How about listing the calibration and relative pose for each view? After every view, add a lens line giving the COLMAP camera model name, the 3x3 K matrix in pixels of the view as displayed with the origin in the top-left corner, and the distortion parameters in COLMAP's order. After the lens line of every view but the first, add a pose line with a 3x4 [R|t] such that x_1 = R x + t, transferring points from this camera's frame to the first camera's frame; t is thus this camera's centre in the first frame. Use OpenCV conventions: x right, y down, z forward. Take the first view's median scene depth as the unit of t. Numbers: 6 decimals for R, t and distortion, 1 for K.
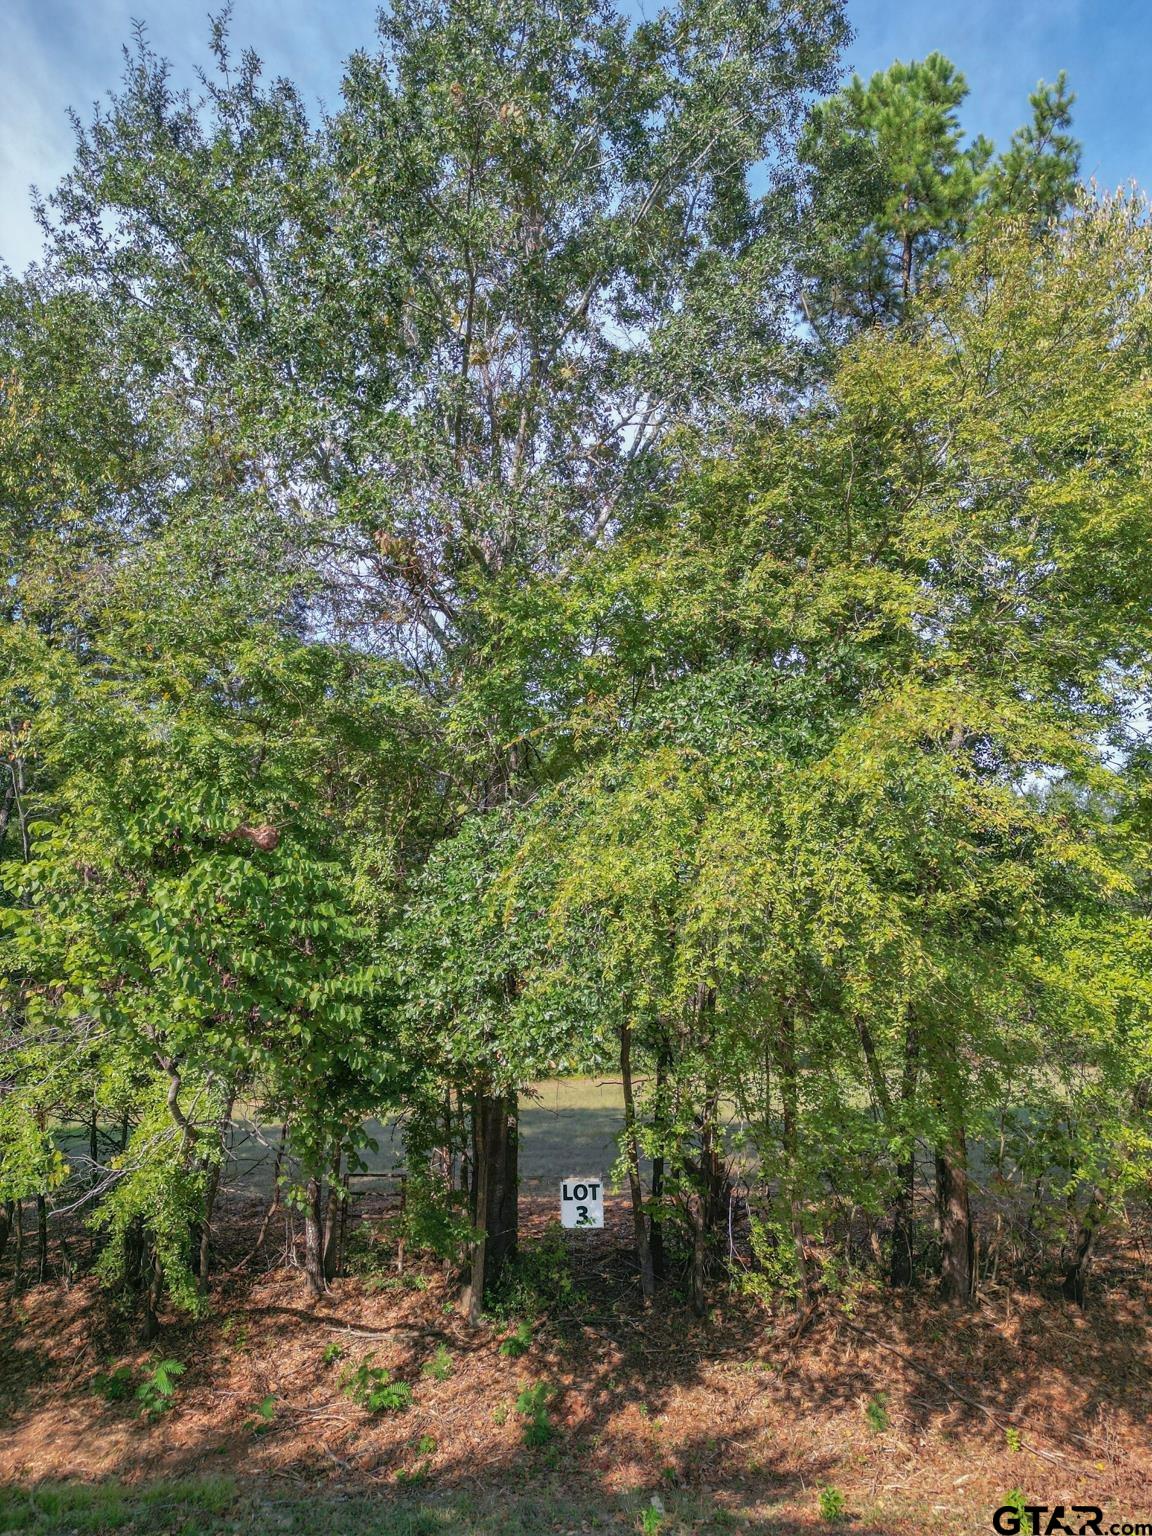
lens RADIAL K [[1103.1, 0, 576.0], [0, 1103.1, 768.0], [0, 0, 1]] dist [0.029308, 0.002294]
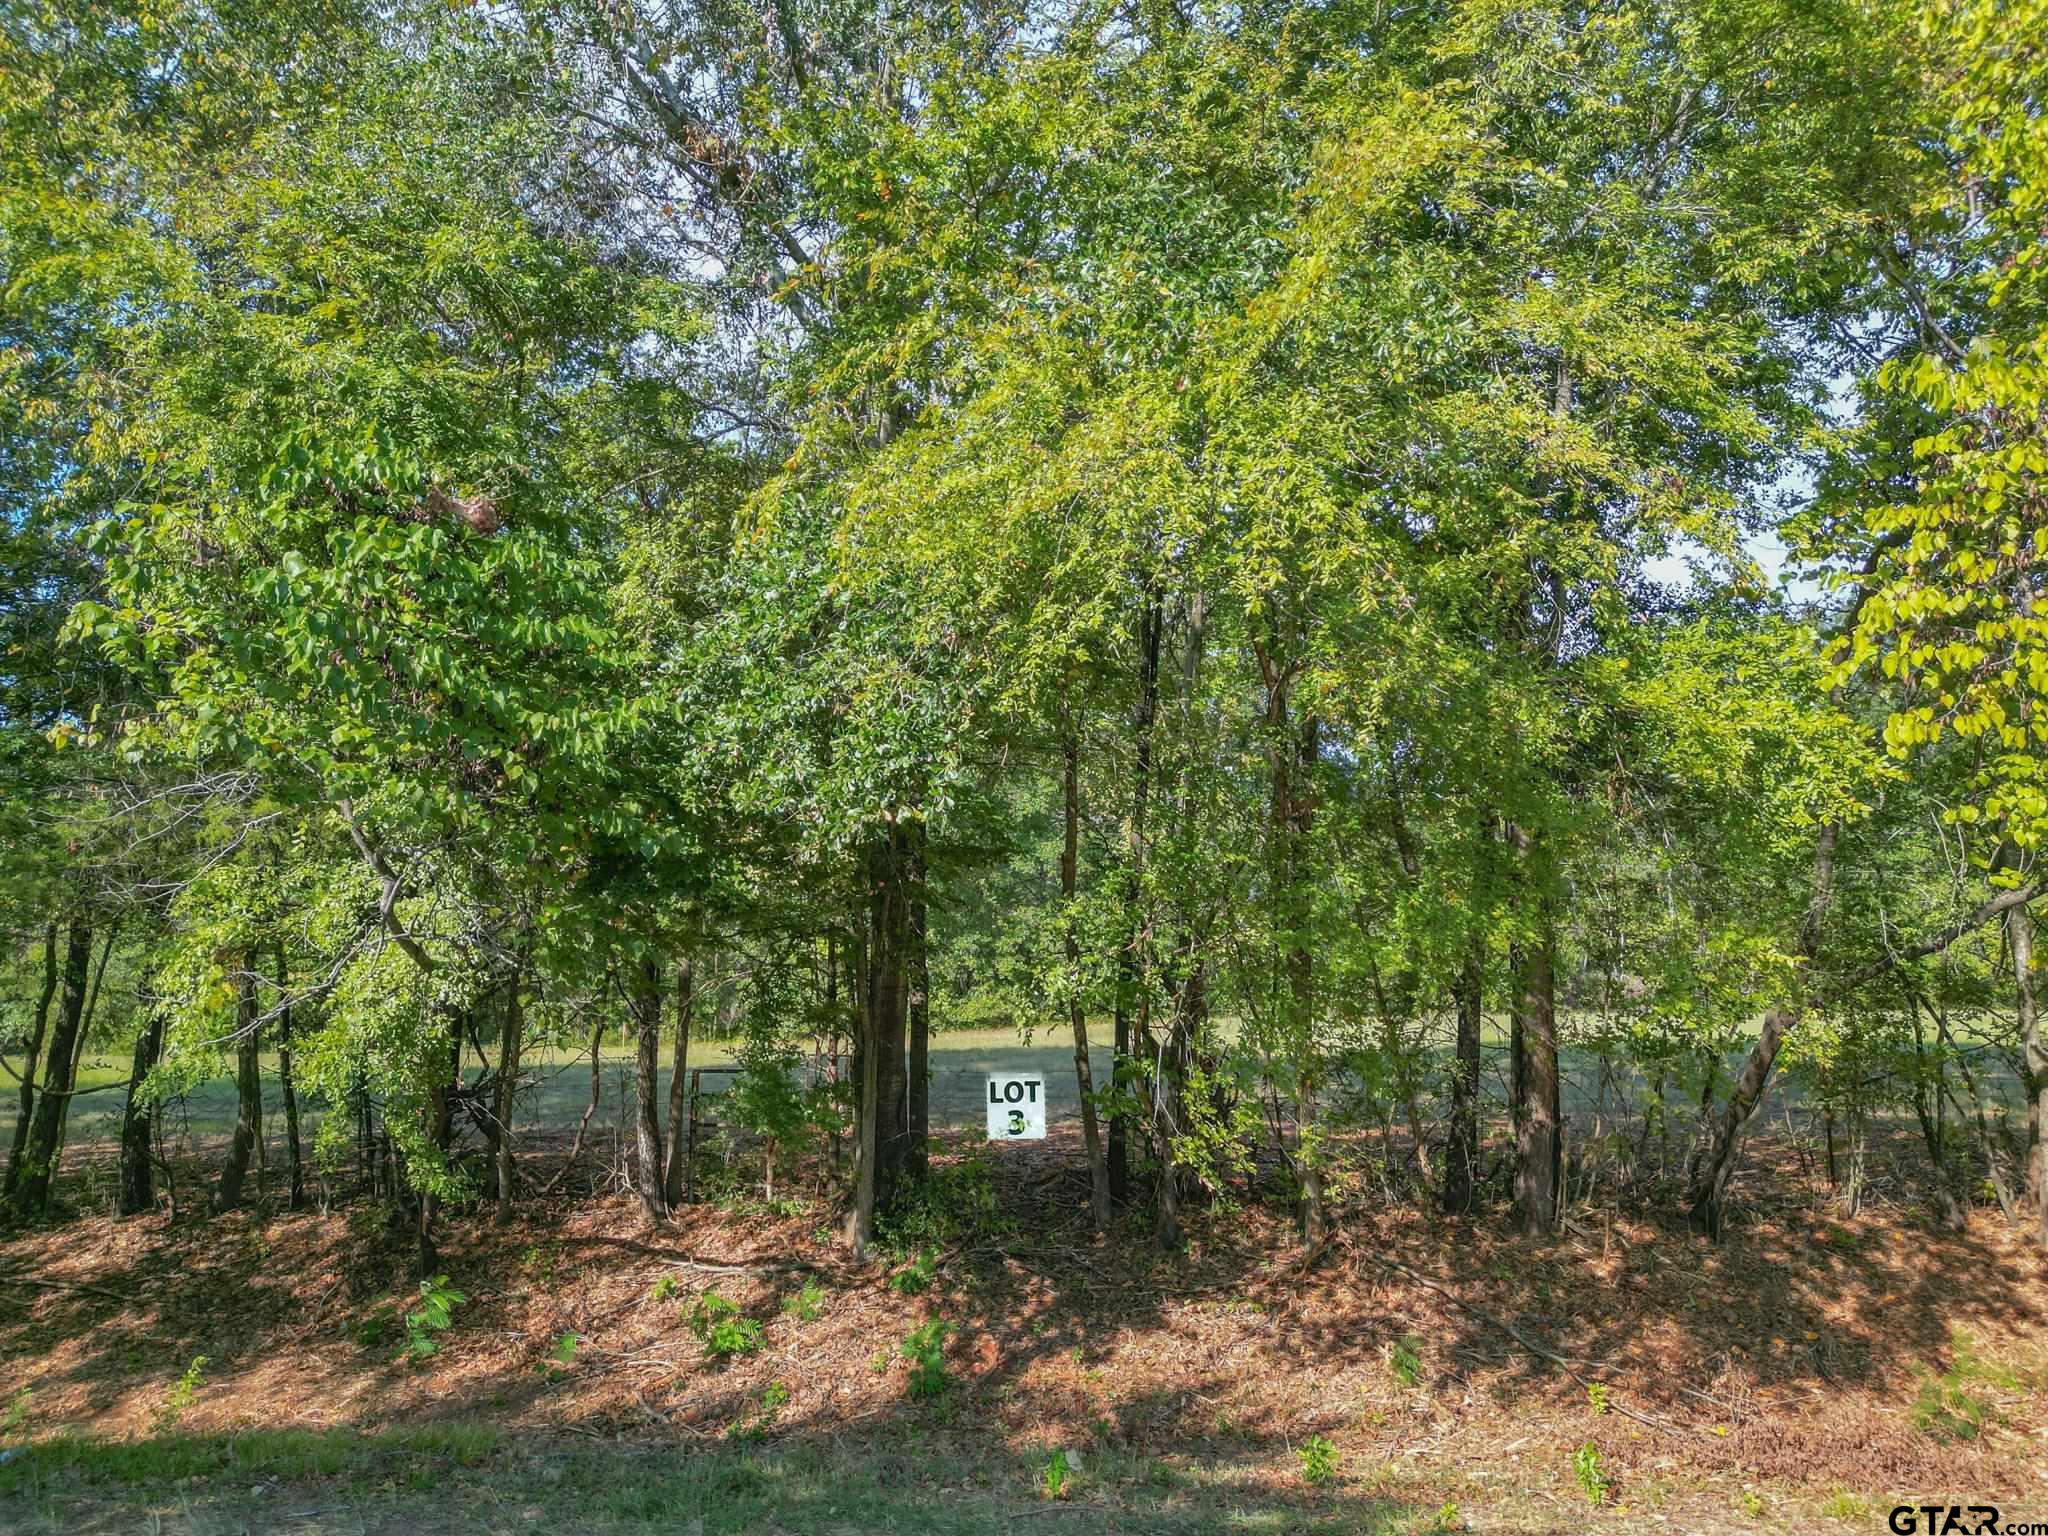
lens RADIAL K [[1461.1, 0, 1024.0], [0, 1461.1, 768.0], [0, 0, 1]] dist [0.104845, -0.099768]
pose [[0.998487, -0.011067, -0.053856, 0.079041], [0.015211, 0.996903, 0.077154, 0.117740], [0.052835, -0.077856, 0.995564, 0.070243]]
